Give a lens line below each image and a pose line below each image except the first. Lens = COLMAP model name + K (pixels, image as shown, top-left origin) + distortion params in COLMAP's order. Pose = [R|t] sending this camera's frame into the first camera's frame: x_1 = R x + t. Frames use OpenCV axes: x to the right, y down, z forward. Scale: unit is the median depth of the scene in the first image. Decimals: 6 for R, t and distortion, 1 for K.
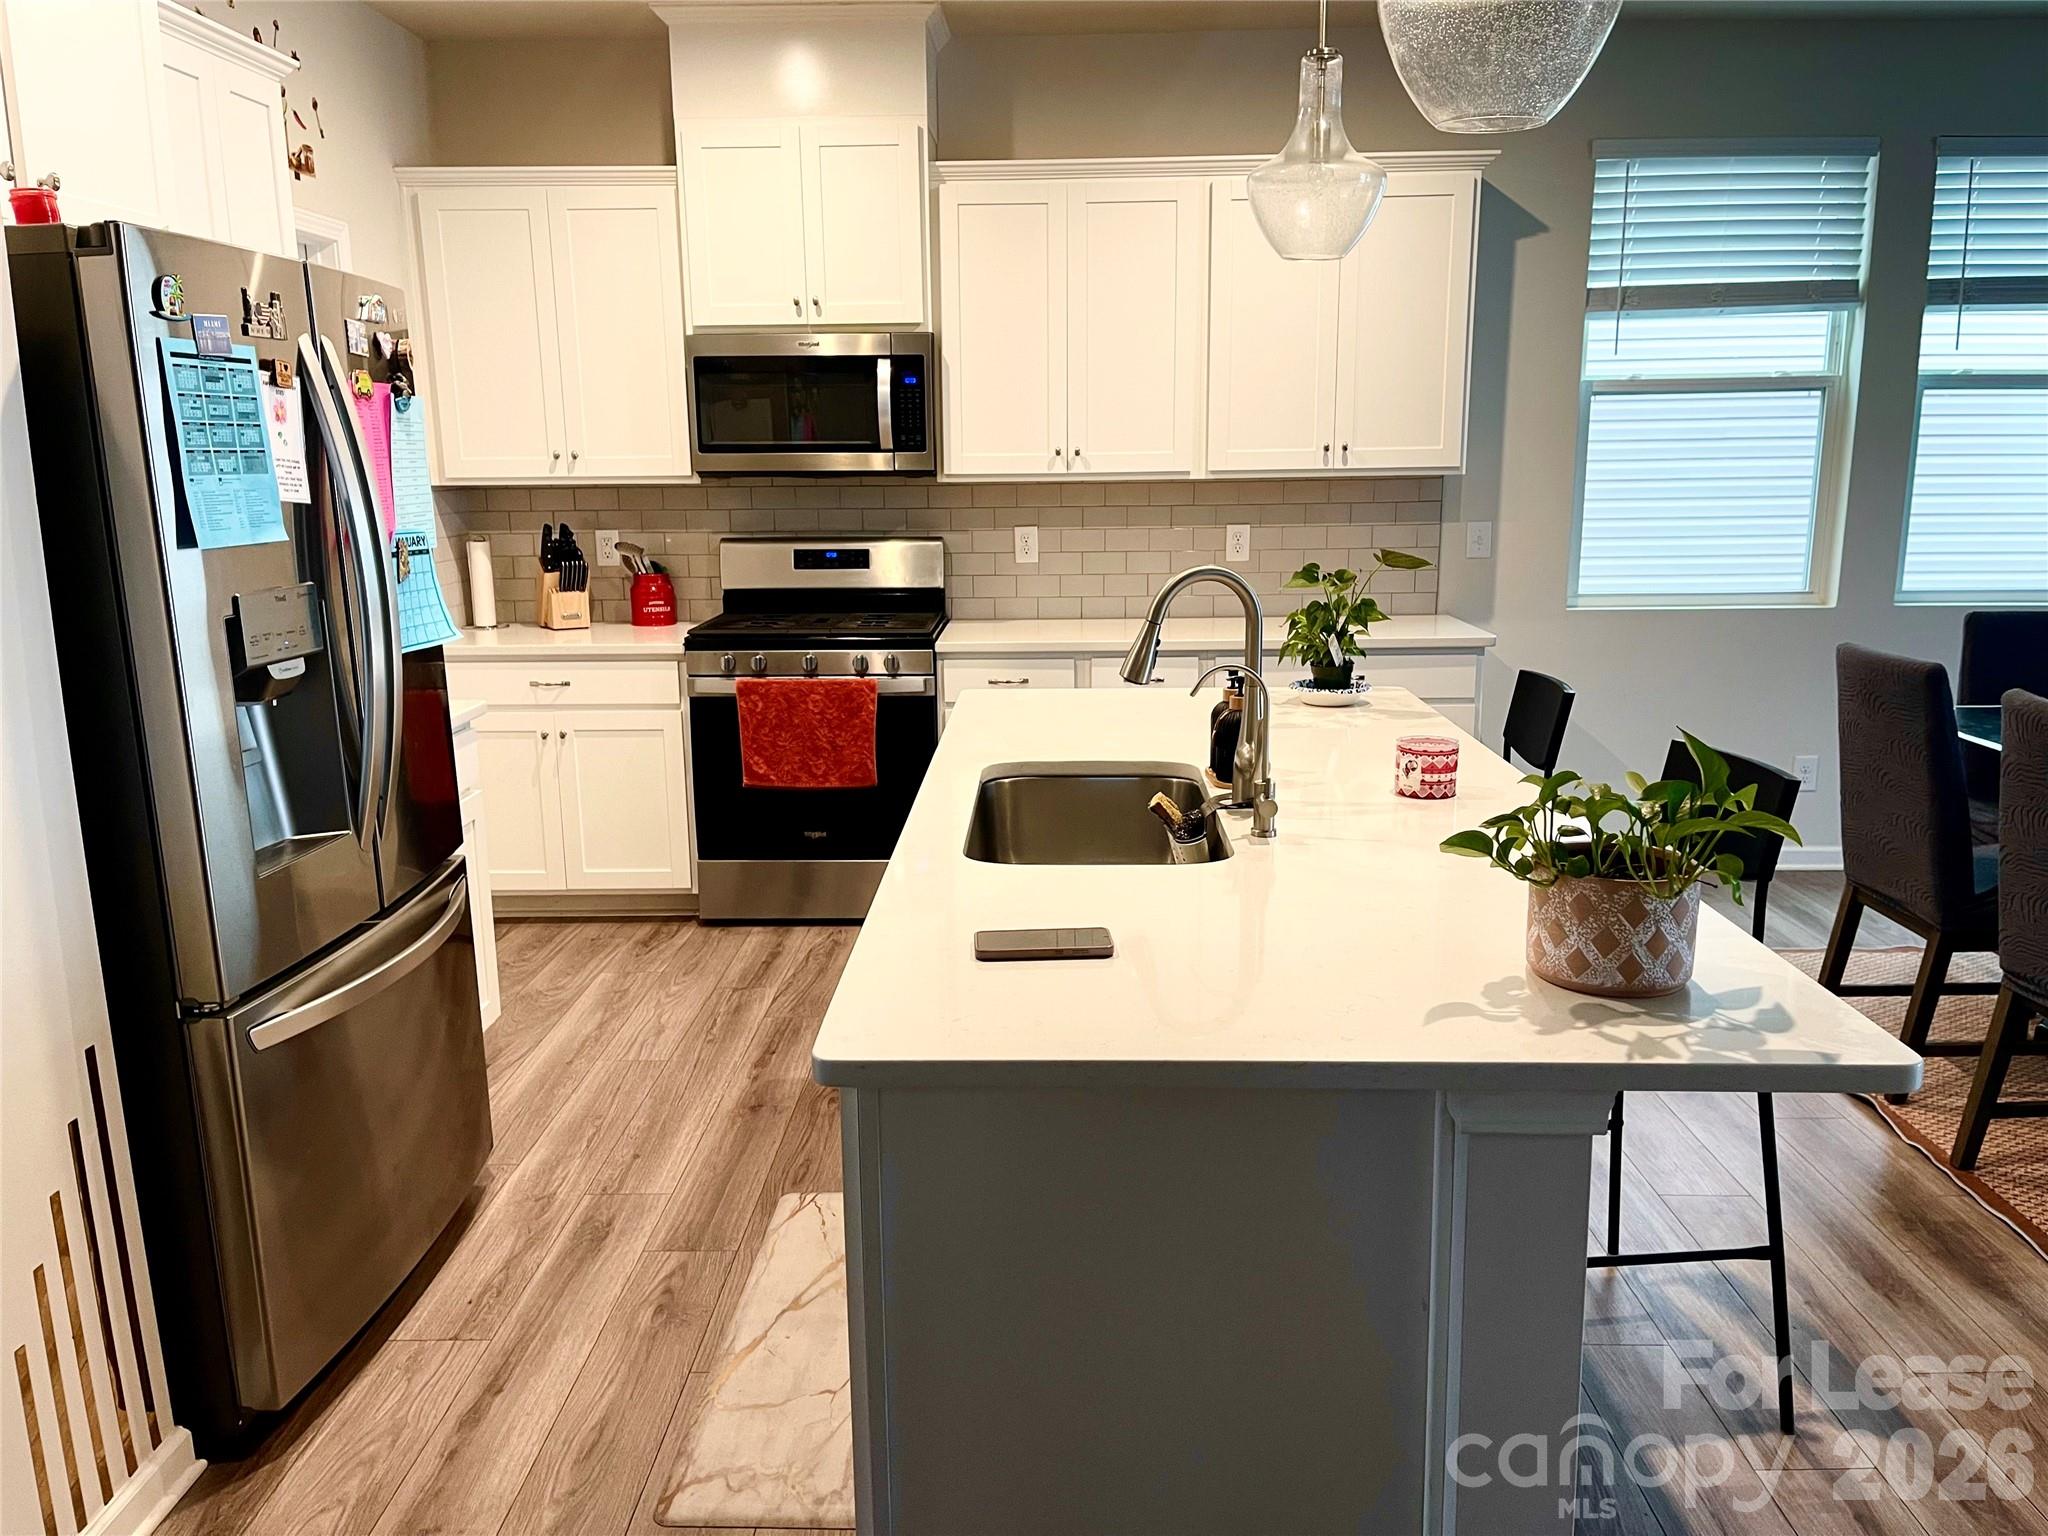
lens RADIAL K [[1525.2, 0, 1035.6], [0, 1525.2, 775.6], [0, 0, 1]] dist [0.027148, -0.005126]
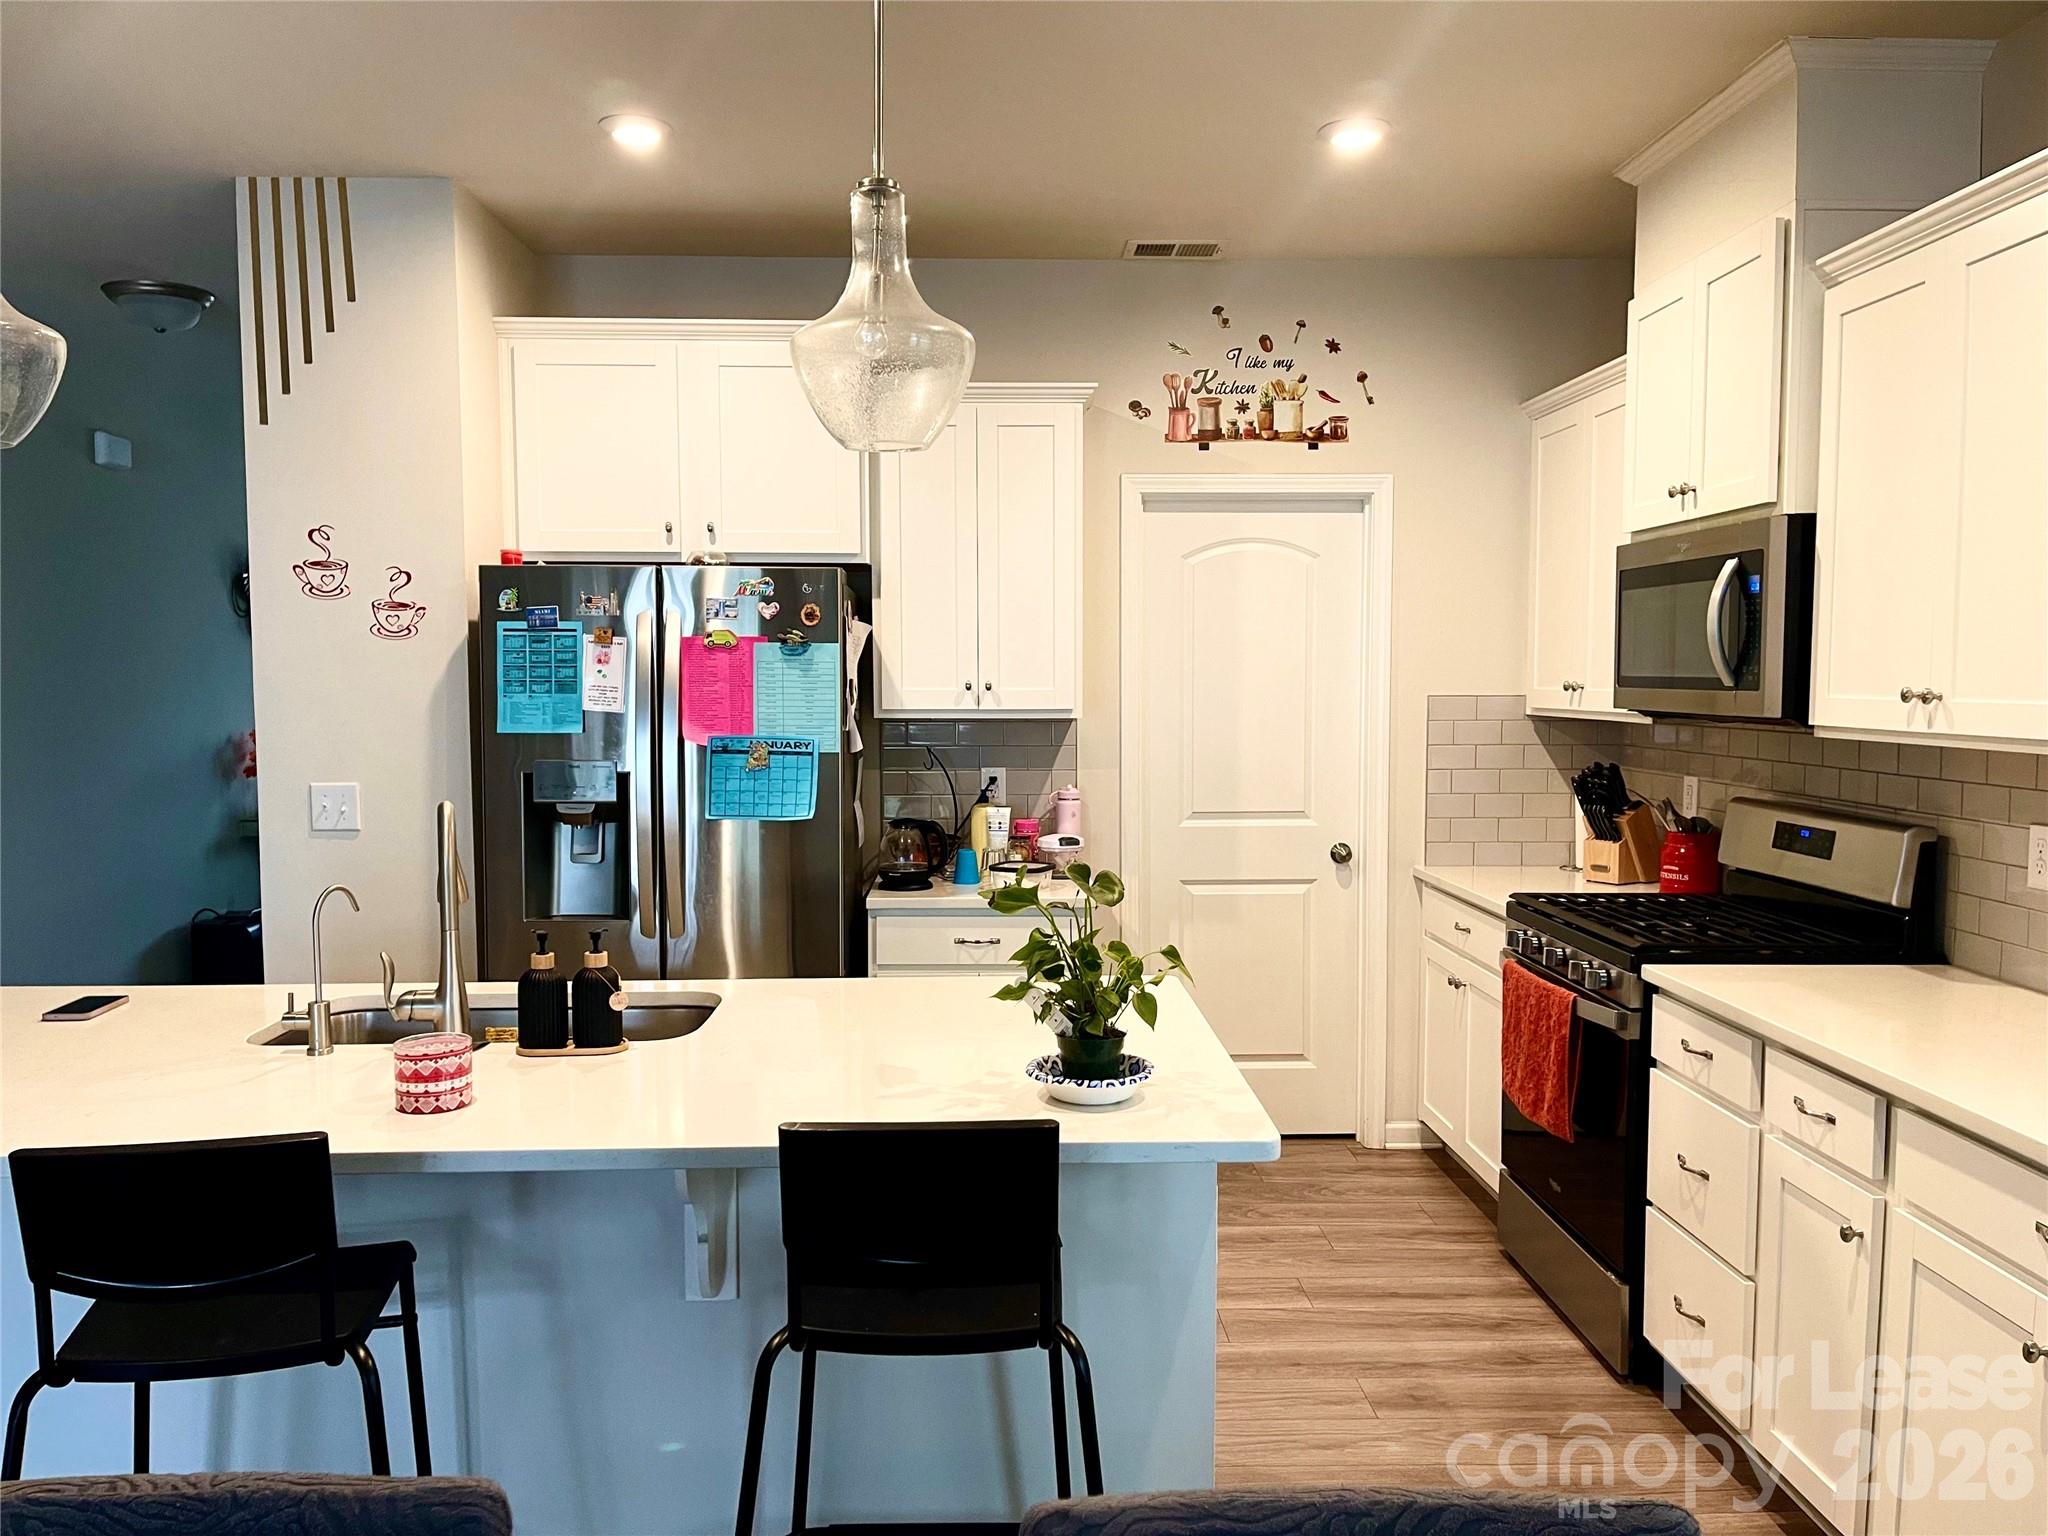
lens RADIAL K [[1525.2, 0, 1035.6], [0, 1525.2, 775.6], [0, 0, 1]] dist [0.027148, -0.005126]
pose [[0.073336, 0.077183, -0.994316, 0.579366], [-0.217509, 0.974238, 0.059582, -0.149105], [0.973299, 0.211903, 0.088235, 0.653237]]
